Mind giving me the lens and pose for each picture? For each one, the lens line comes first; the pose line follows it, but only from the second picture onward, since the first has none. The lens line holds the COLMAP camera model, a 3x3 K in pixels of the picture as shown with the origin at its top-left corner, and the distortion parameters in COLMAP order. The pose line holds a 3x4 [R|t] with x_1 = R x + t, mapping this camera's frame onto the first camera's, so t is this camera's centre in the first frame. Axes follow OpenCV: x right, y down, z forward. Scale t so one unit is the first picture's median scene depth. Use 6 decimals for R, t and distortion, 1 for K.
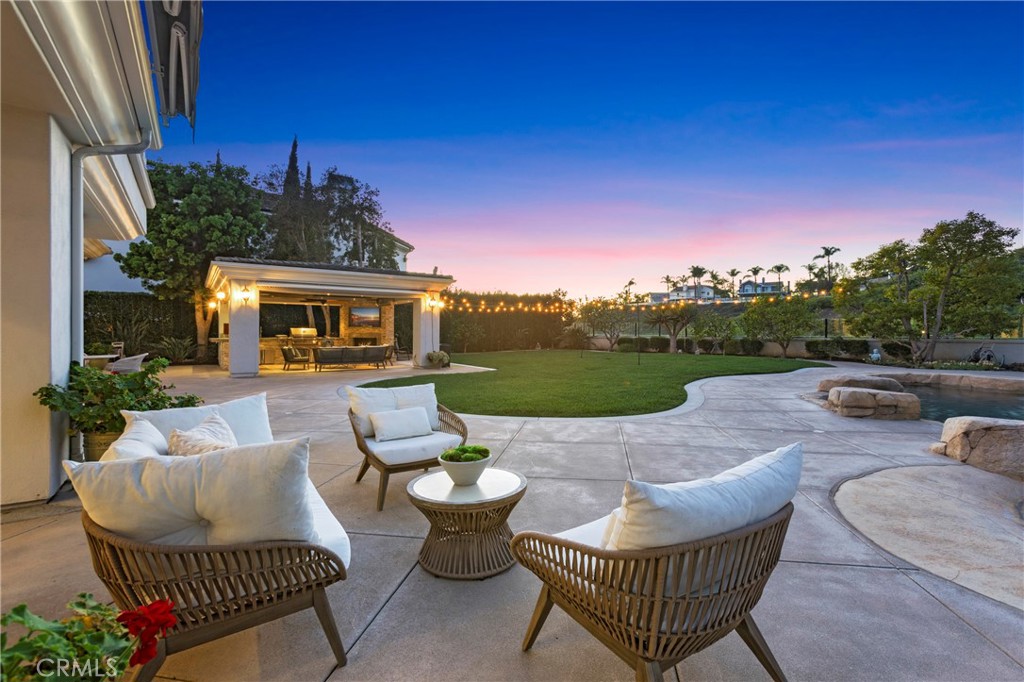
lens RADIAL K [[472.0, 0, 503.6], [0, 472.0, 336.1], [0, 0, 1]] dist [-0.002467, -0.000741]
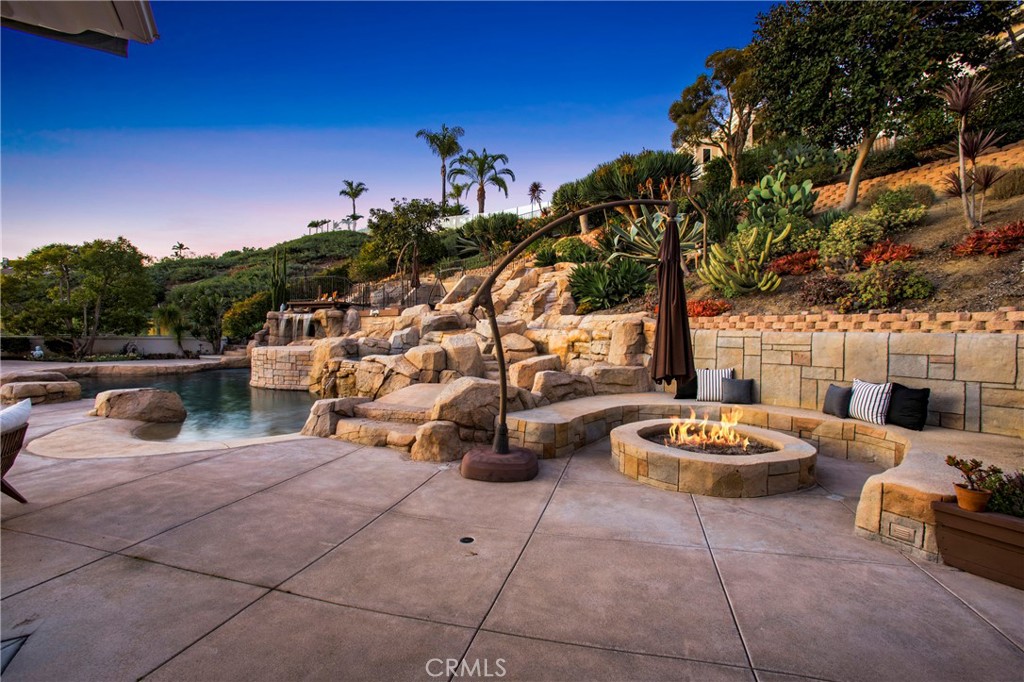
lens RADIAL K [[475.5, 0, 507.4], [0, 475.5, 335.4], [0, 0, 1]] dist [-0.066643, 0.030505]
pose [[0.098075, -0.009066, 0.995138, -0.140197], [-0.004073, 0.999946, 0.009511, -0.012224], [-0.995171, -0.004986, 0.098033, -0.159277]]
